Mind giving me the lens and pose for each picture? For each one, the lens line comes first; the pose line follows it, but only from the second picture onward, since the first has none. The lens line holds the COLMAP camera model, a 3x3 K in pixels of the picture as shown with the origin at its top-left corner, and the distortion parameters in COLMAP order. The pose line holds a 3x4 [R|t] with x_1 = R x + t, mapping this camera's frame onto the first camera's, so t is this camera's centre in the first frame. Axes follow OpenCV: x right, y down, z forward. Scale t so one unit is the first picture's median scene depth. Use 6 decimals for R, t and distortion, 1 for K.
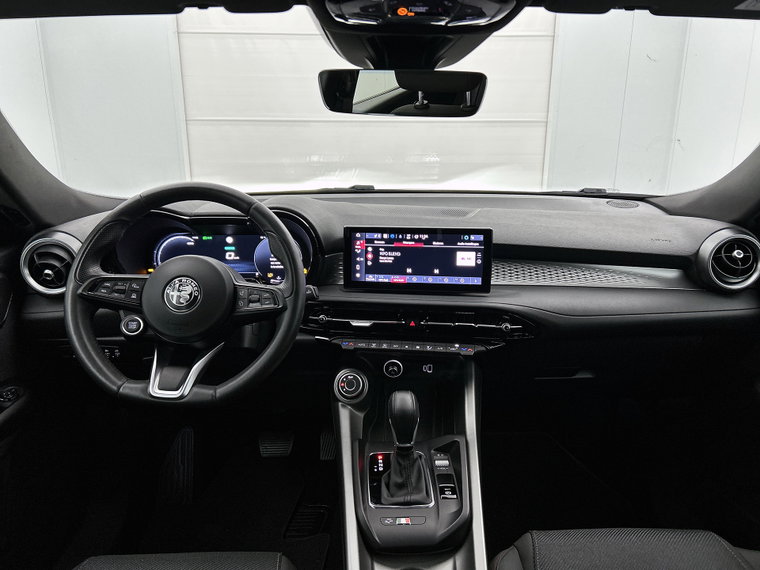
lens RADIAL K [[575.7, 0, 378.4], [0, 575.7, 271.1], [0, 0, 1]] dist [0.033785, -0.001503]
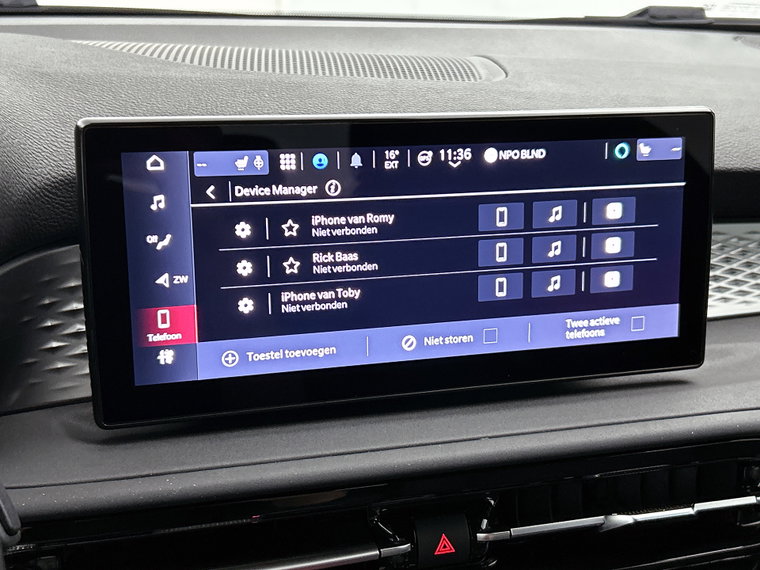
lens RADIAL K [[1050.3, 0, 373.7], [0, 1050.3, 284.5], [0, 0, 1]] dist [0.093887, -0.075933]
pose [[0.909508, -0.097377, 0.404119, -0.121451], [0.073636, 0.994542, 0.073922, -0.042154], [-0.409112, -0.037475, 0.911714, 0.628268]]
